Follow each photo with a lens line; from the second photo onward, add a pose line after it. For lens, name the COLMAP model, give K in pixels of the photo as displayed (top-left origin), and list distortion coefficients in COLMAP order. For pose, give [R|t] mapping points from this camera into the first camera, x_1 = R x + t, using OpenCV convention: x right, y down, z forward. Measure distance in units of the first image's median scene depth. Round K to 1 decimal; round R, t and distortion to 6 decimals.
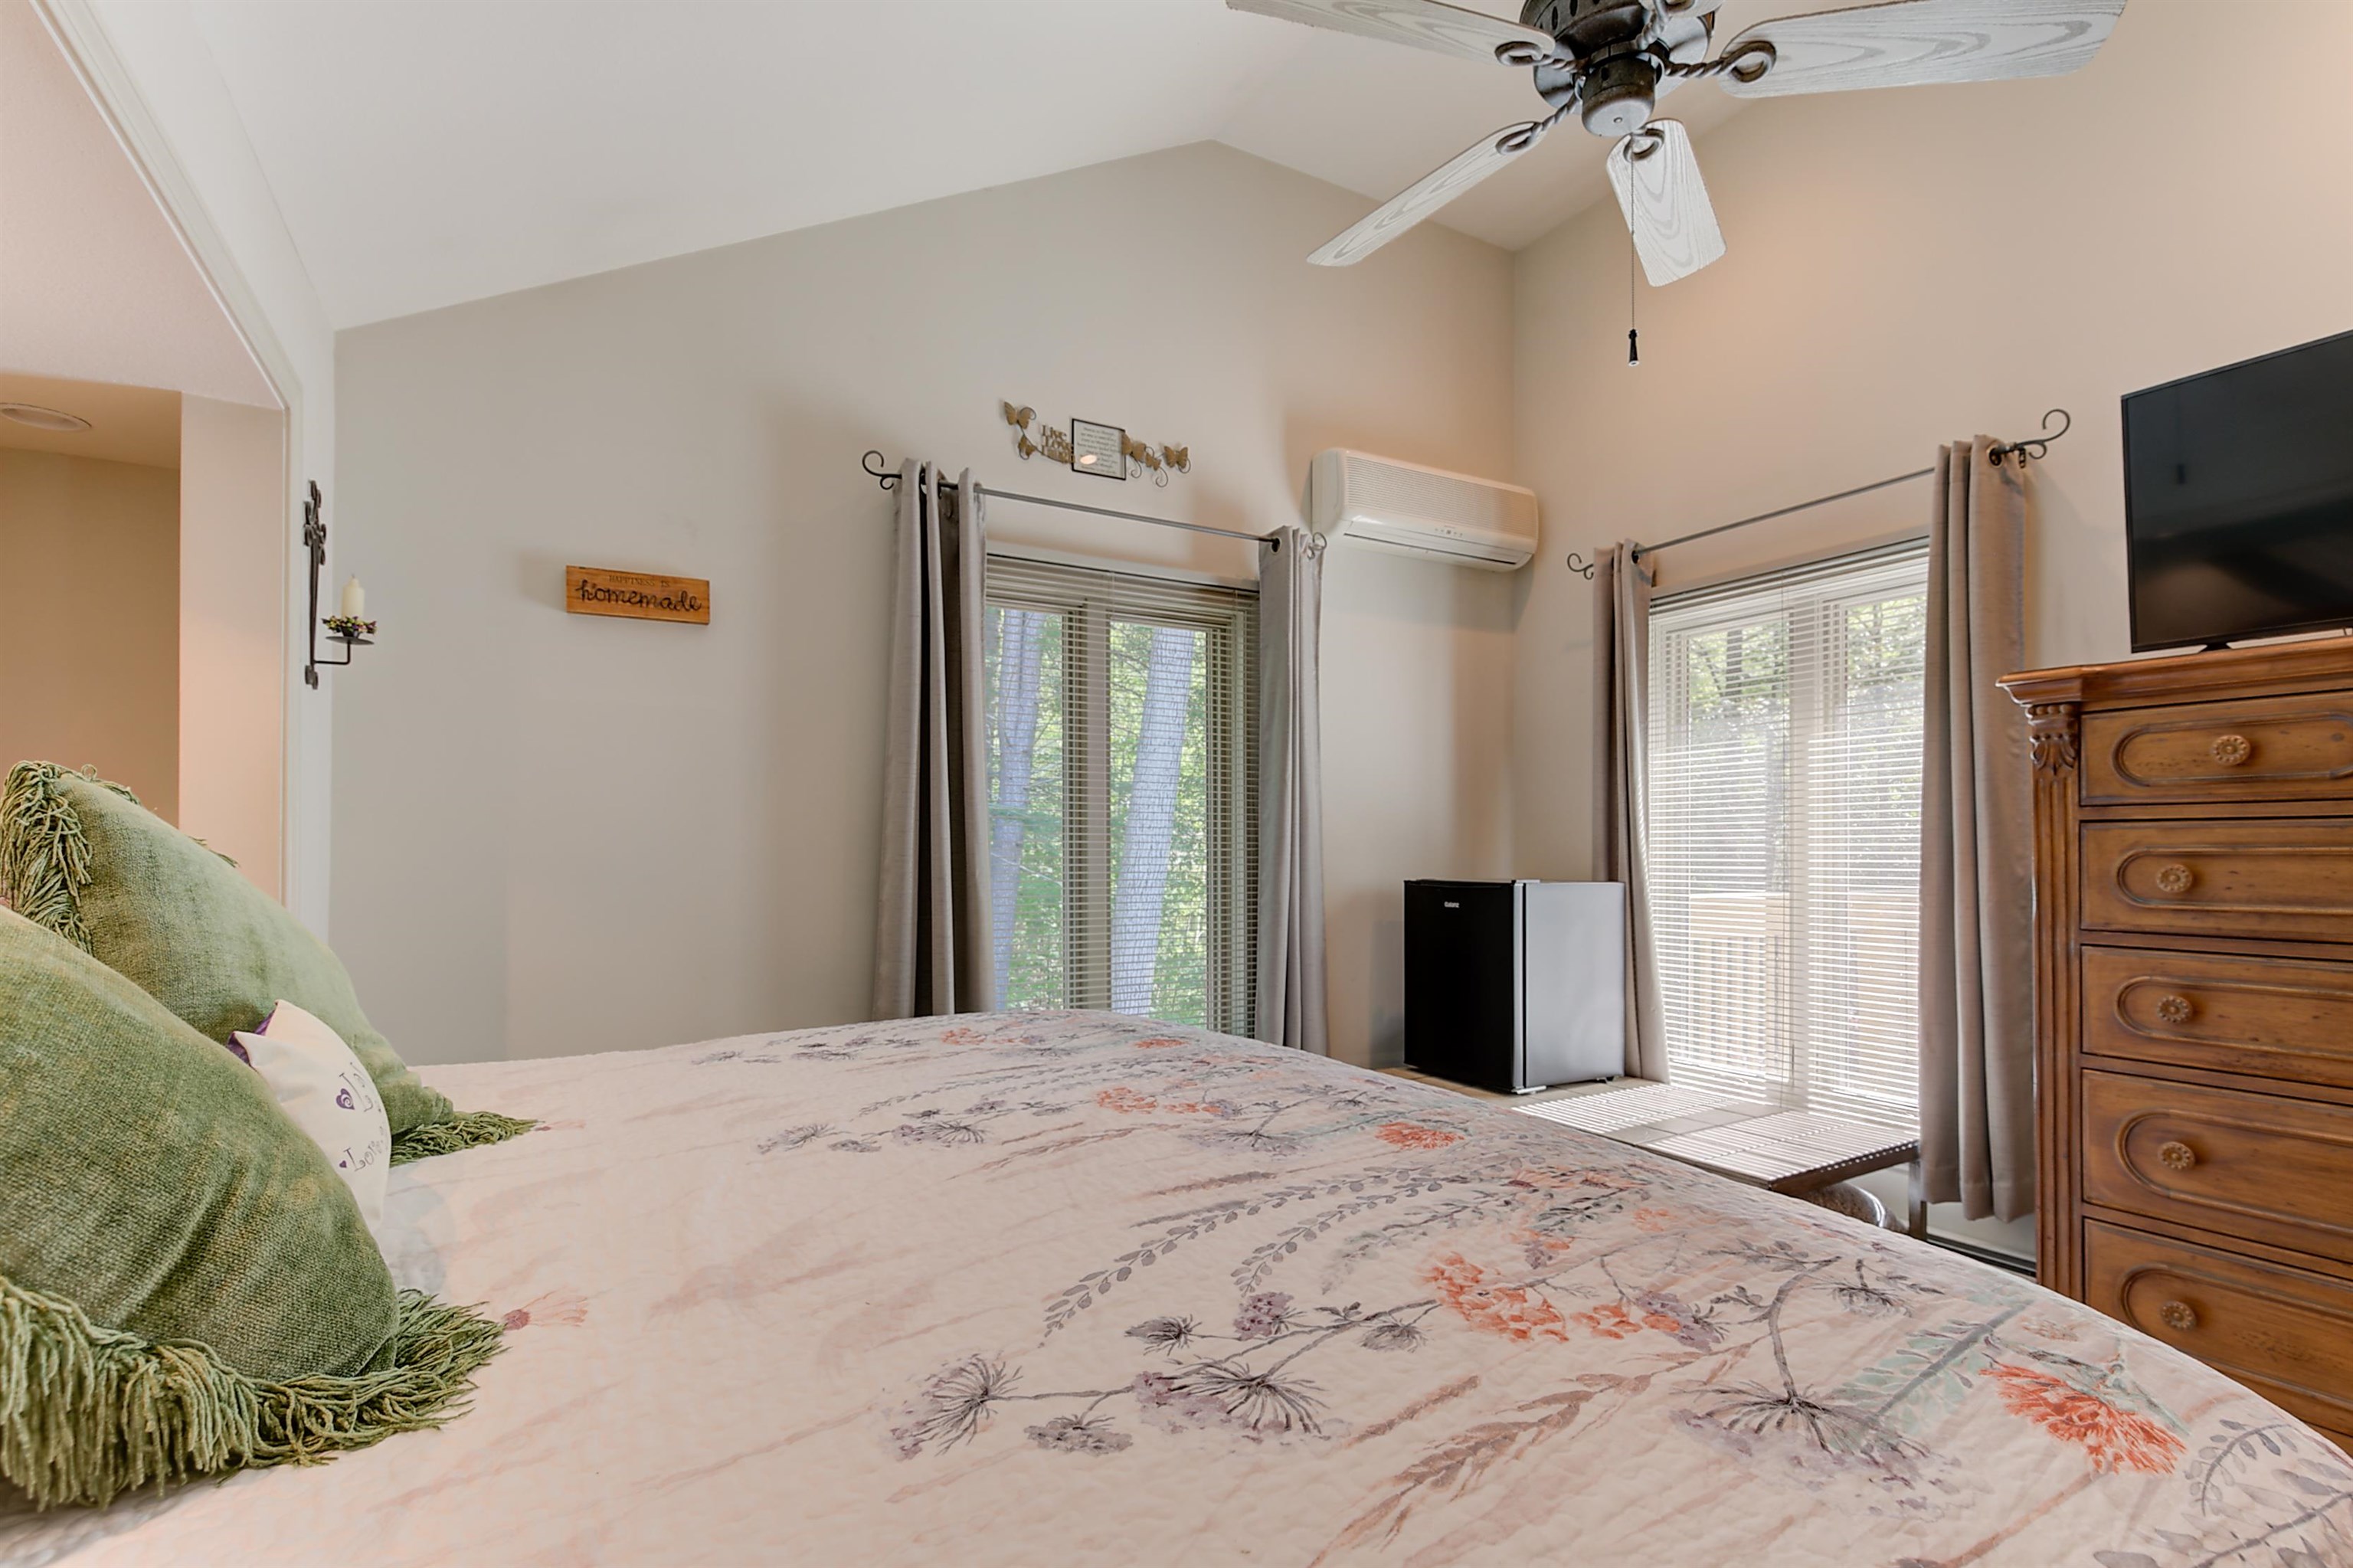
lens RADIAL K [[1079.9, 0, 1179.3], [0, 1079.9, 814.6], [0, 0, 1]] dist [0.003776, 0.000682]
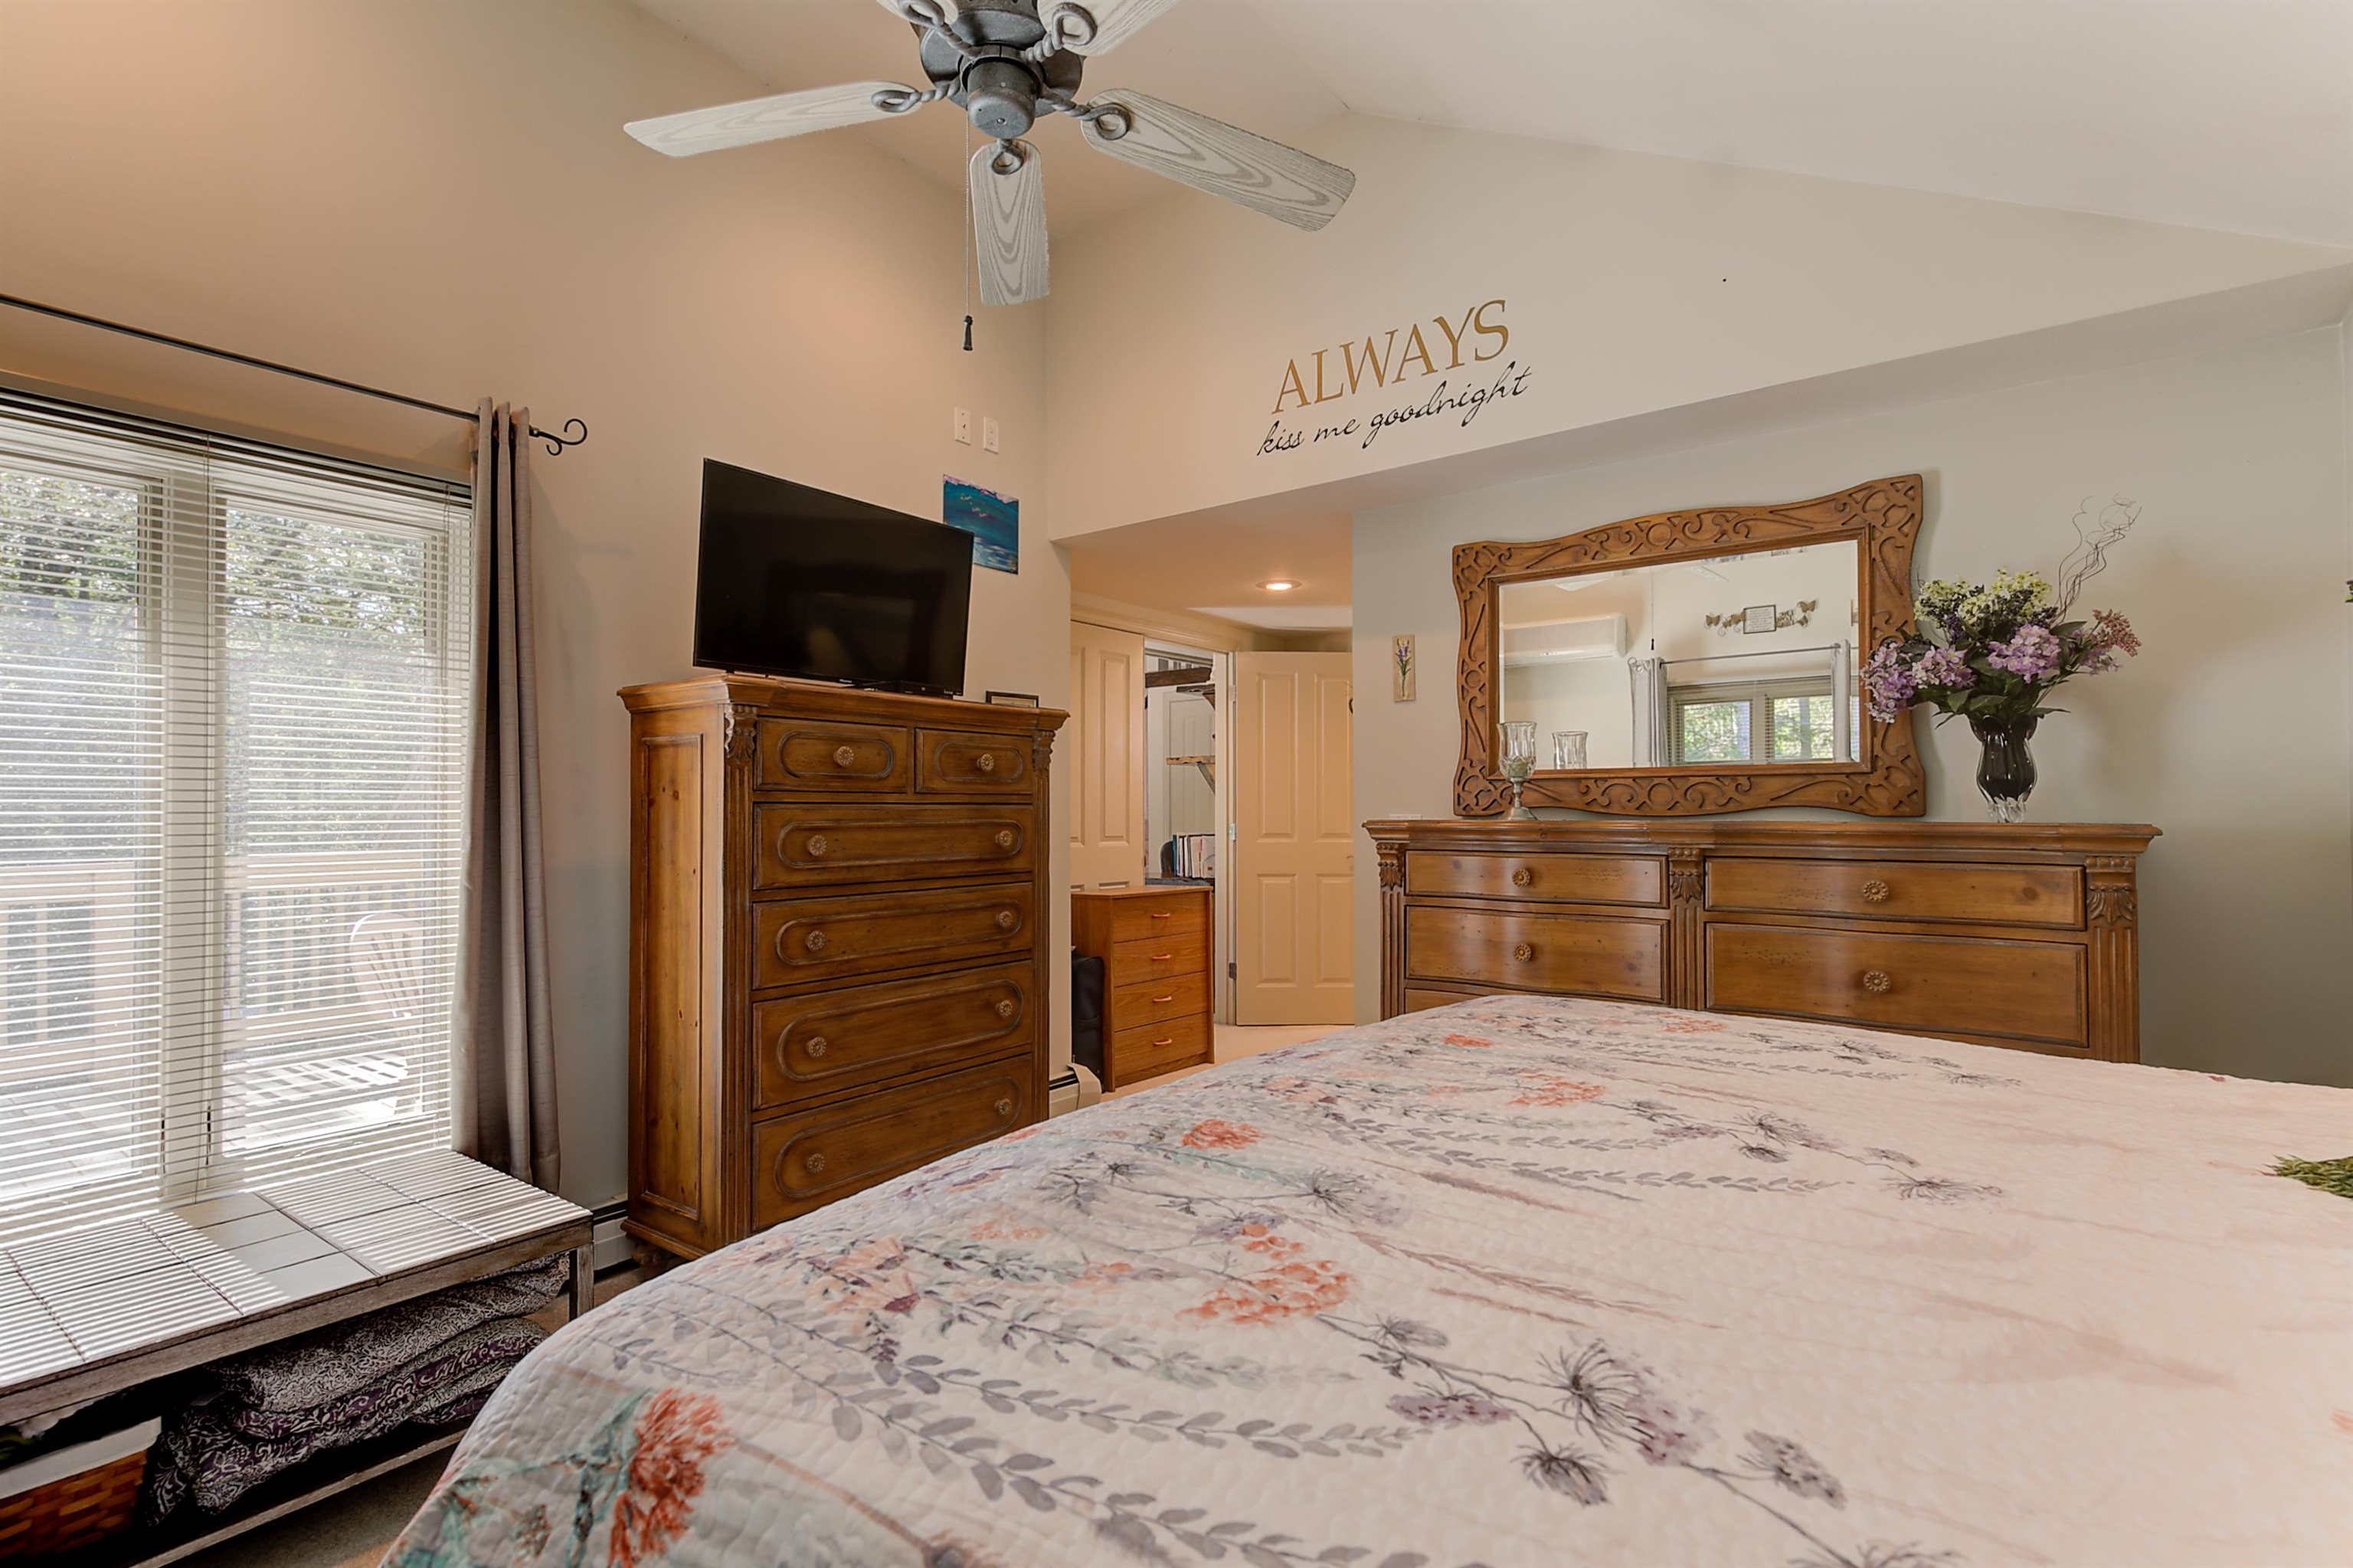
lens RADIAL K [[1026.3, 0, 1176.5], [0, 1026.3, 784.0], [0, 0, 1]] dist [0.018818, 0.000009]
pose [[-0.413929, 0.011722, 0.910234, -0.386863], [-0.017501, 0.999630, -0.020832, 0.000131], [-0.910141, -0.024553, -0.413570, 0.908055]]
